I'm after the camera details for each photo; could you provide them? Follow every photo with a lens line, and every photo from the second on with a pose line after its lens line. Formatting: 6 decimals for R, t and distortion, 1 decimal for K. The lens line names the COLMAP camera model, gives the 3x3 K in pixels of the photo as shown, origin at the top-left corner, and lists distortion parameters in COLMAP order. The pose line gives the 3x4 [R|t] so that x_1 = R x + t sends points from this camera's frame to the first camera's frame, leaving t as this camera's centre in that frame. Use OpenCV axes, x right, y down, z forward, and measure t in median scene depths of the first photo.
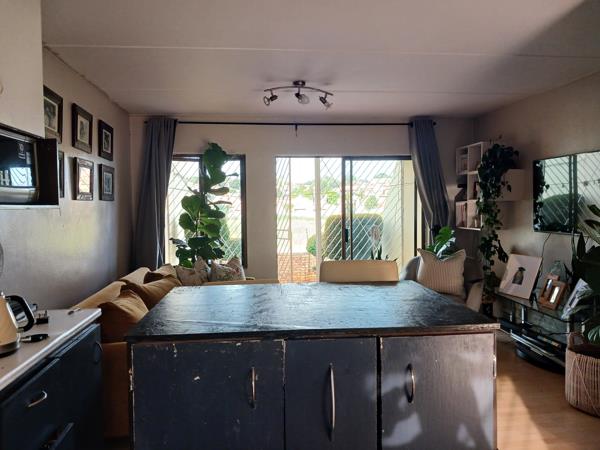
lens RADIAL K [[472.4, 0, 299.8], [0, 472.4, 220.3], [0, 0, 1]] dist [-0.002784, 0.003380]
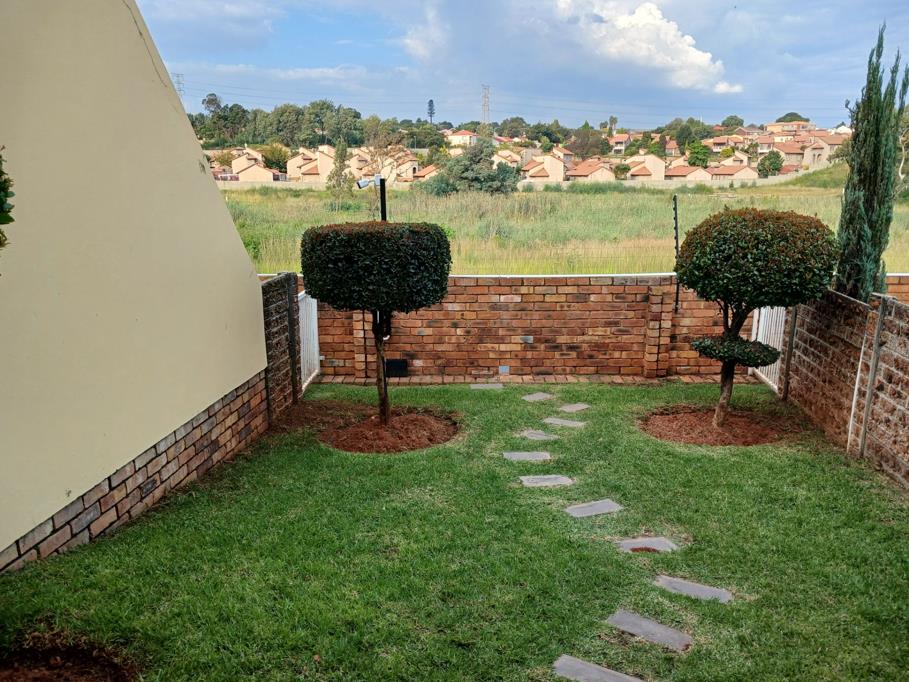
lens RADIAL K [[715.7, 0, 453.8], [0, 715.7, 343.1], [0, 0, 1]] dist [-0.002784, 0.003380]
pose [[0.969390, 0.068009, -0.235918, -0.022223], [-0.018168, 0.978107, 0.207308, 0.054042], [0.244852, -0.196676, 0.949403, 1.596364]]
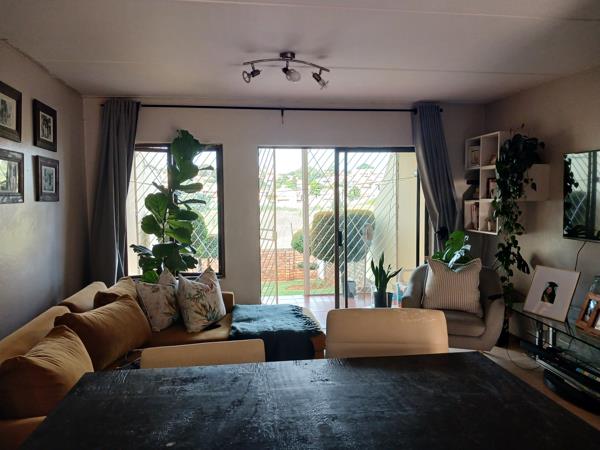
lens RADIAL K [[472.4, 0, 299.2], [0, 472.4, 226.4], [0, 0, 1]] dist [-0.002784, 0.003380]
pose [[0.999399, 0.000765, 0.034666, -0.007050], [-0.001929, 0.999435, 0.033559, -0.023085], [-0.034621, -0.033606, 0.998835, 0.155440]]
